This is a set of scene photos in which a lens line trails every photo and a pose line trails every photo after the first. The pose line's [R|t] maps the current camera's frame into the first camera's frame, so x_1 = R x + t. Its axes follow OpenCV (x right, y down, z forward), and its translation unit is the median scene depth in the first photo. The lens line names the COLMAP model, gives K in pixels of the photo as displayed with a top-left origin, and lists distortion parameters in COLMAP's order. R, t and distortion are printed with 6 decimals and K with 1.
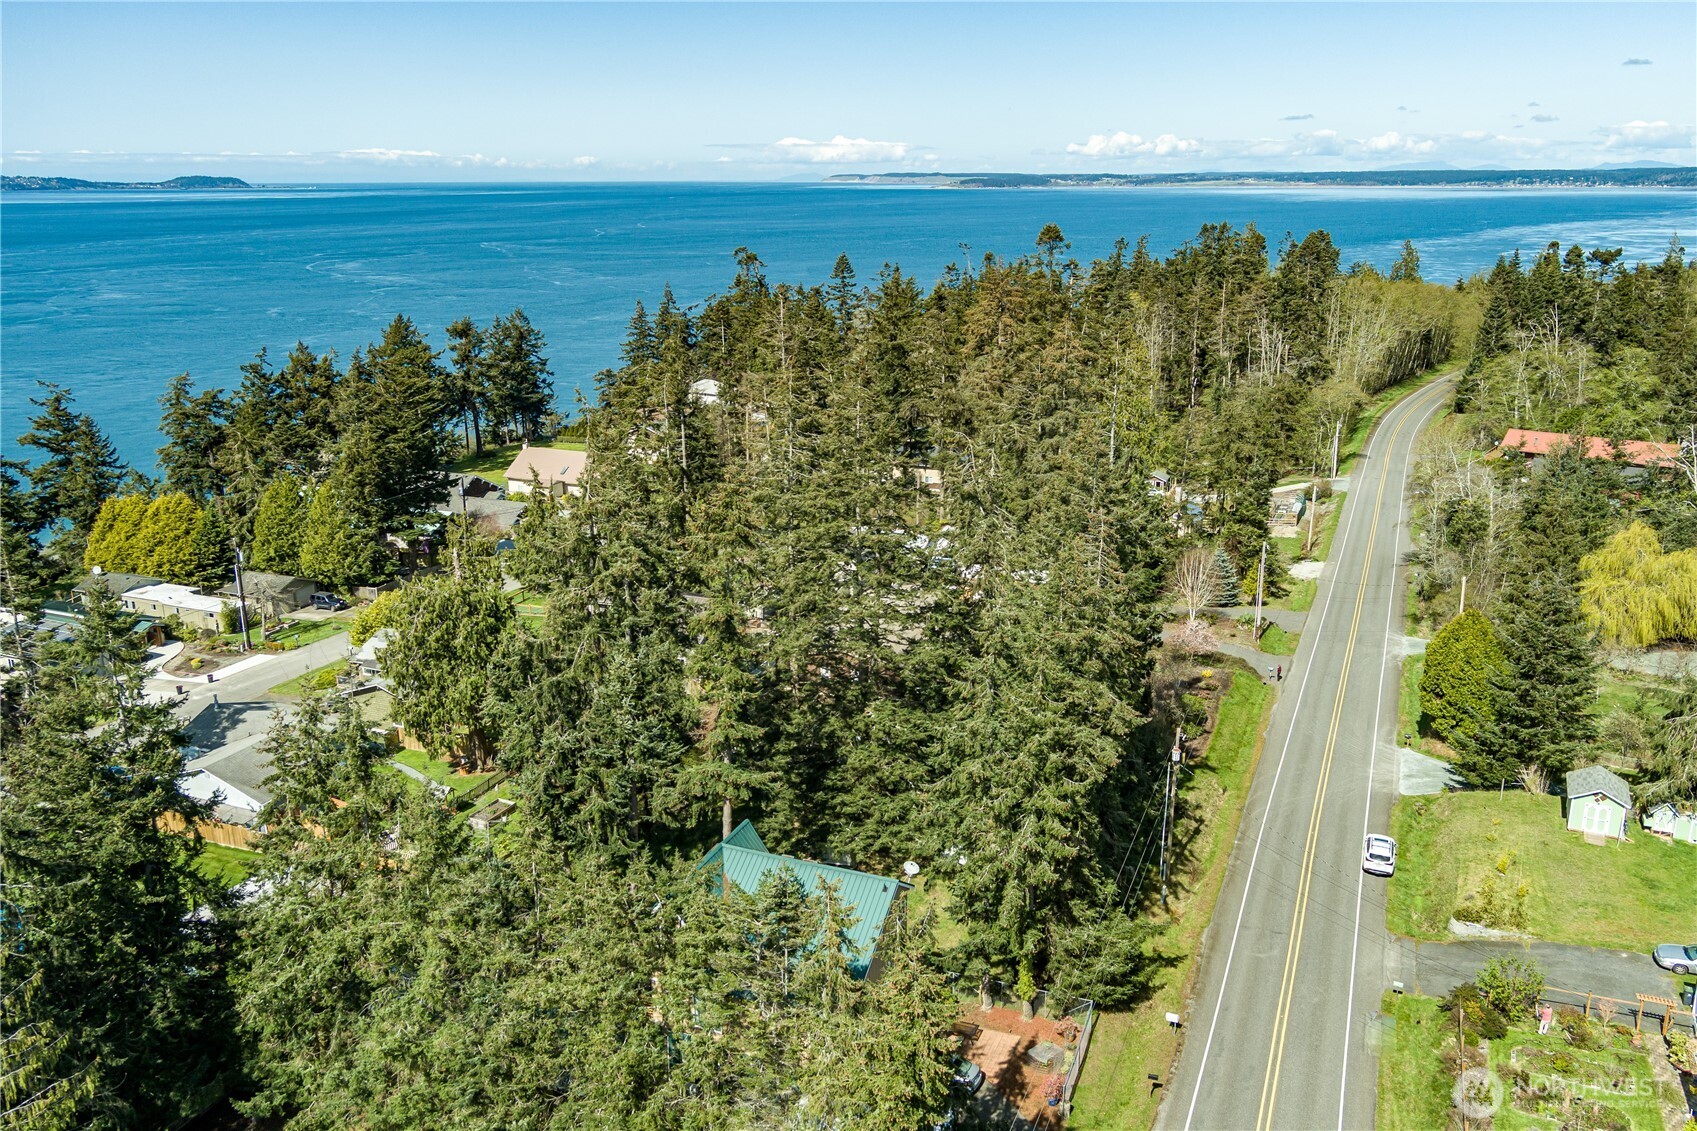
lens RADIAL K [[1347.9, 0, 843.0], [0, 1347.9, 567.6], [0, 0, 1]] dist [-0.003930, 0.025484]
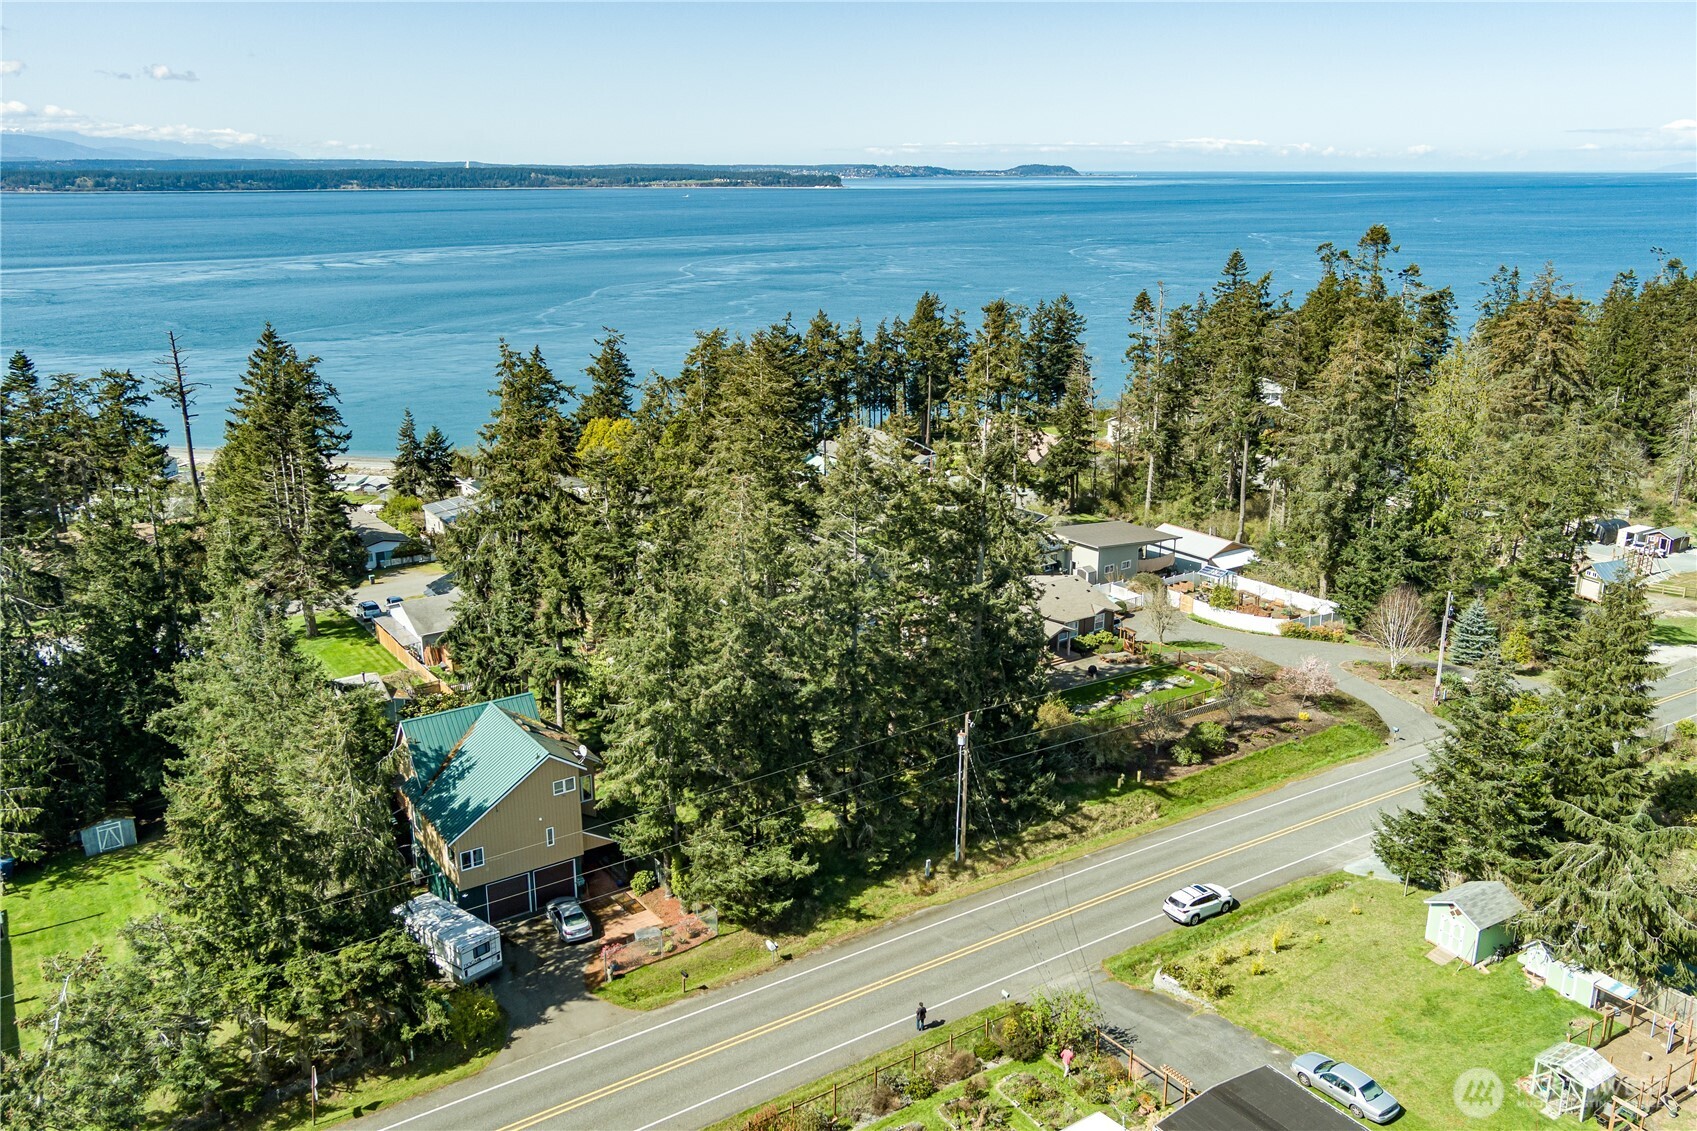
lens RADIAL K [[1347.9, 0, 843.0], [0, 1347.9, 567.6], [0, 0, 1]] dist [-0.003930, 0.025484]
pose [[0.842637, 0.158202, -0.514719, 0.224001], [-0.154411, 0.986716, 0.050490, -0.009245], [0.515869, 0.036934, 0.855871, 0.022814]]
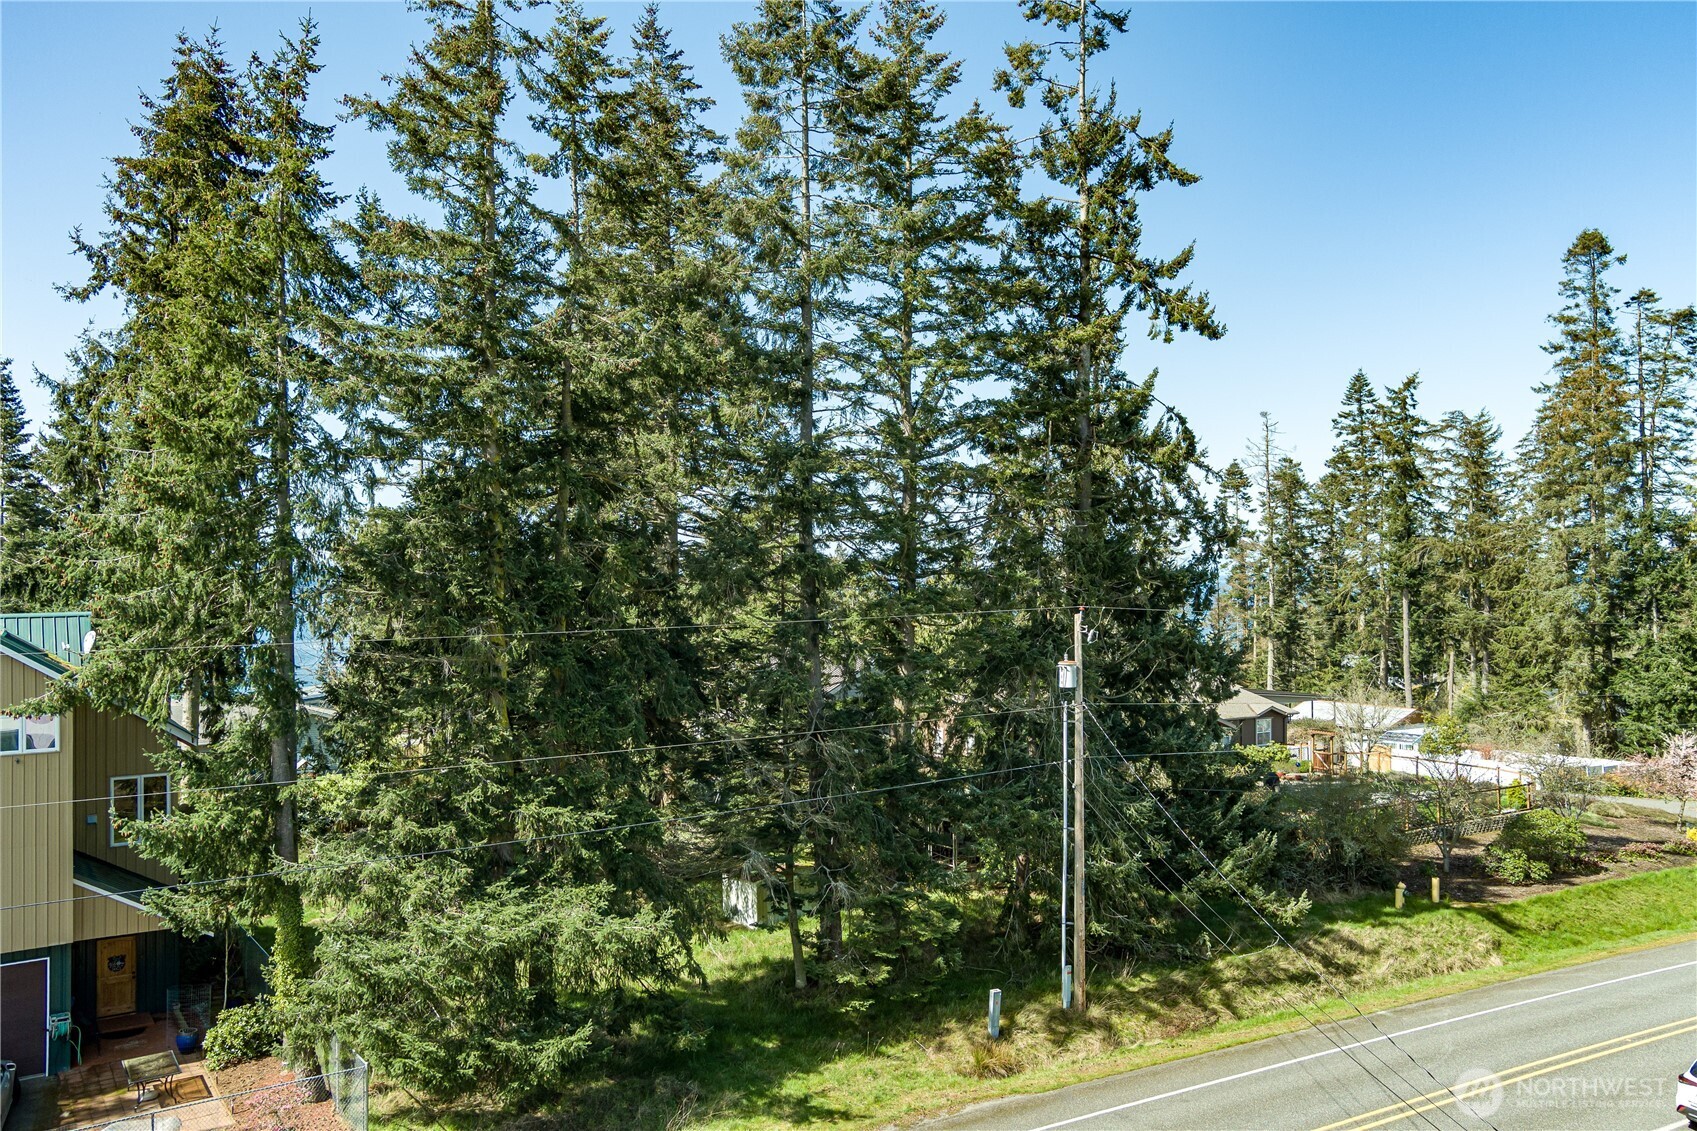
lens RADIAL K [[1347.9, 0, 843.0], [0, 1347.9, 567.6], [0, 0, 1]] dist [-0.003930, 0.025484]
pose [[0.826061, -0.004031, -0.563566, 0.140851], [-0.153287, 0.960669, -0.231556, 0.070773], [0.542333, 0.277667, 0.792954, 0.203923]]
